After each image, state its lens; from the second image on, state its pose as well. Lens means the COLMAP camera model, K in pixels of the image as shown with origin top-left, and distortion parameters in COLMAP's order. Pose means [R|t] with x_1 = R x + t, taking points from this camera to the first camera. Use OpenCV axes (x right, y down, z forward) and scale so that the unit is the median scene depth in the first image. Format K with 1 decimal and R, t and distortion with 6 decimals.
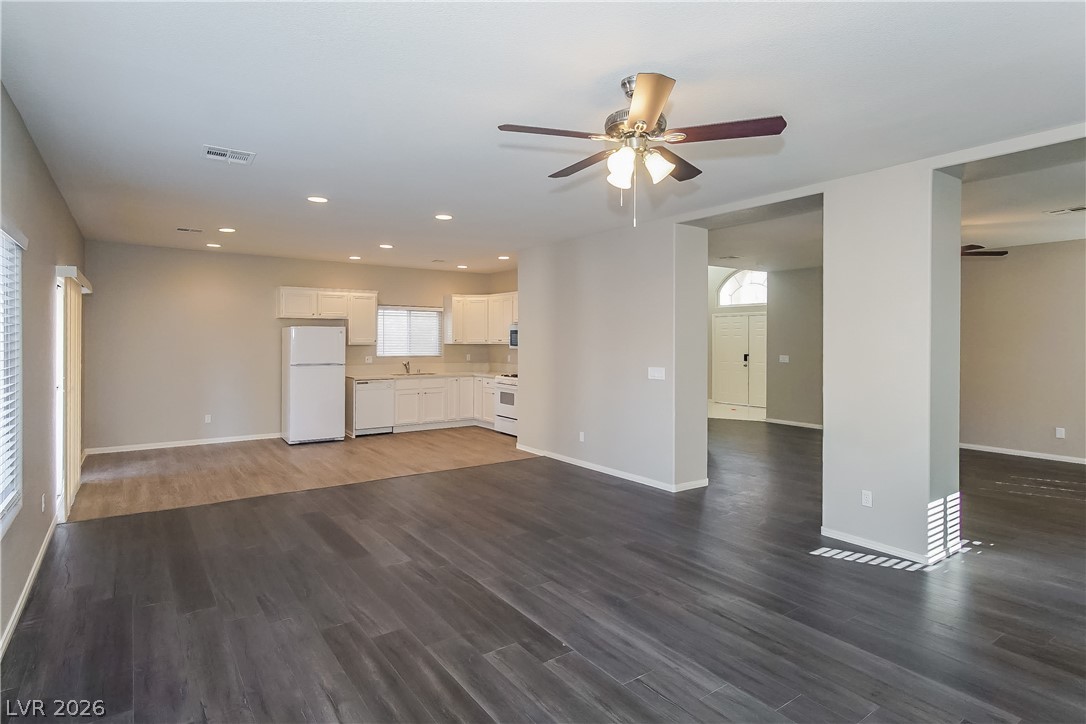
lens RADIAL K [[571.3, 0, 546.4], [0, 571.3, 355.6], [0, 0, 1]] dist [0.005302, 0.002024]
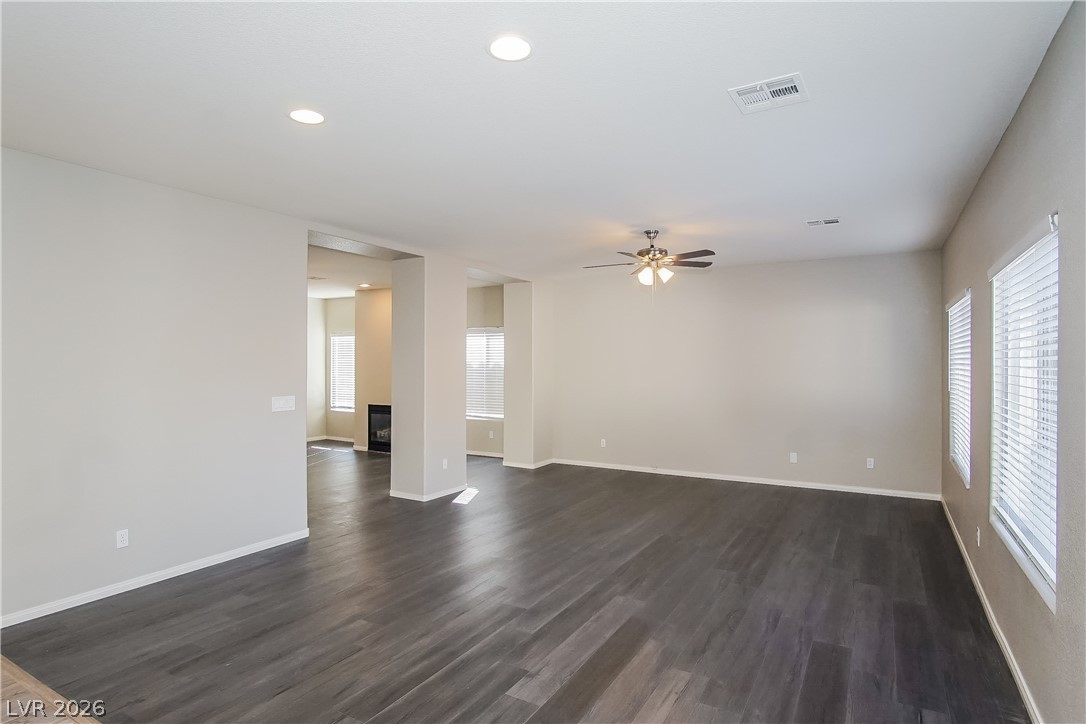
lens RADIAL K [[571.3, 0, 542.5], [0, 571.3, 360.9], [0, 0, 1]] dist [0.005302, 0.002024]
pose [[-0.395616, -0.005322, 0.918401, -1.251920], [0.015254, 0.999807, 0.012364, -0.056784], [-0.918289, 0.018901, -0.395458, 1.752532]]
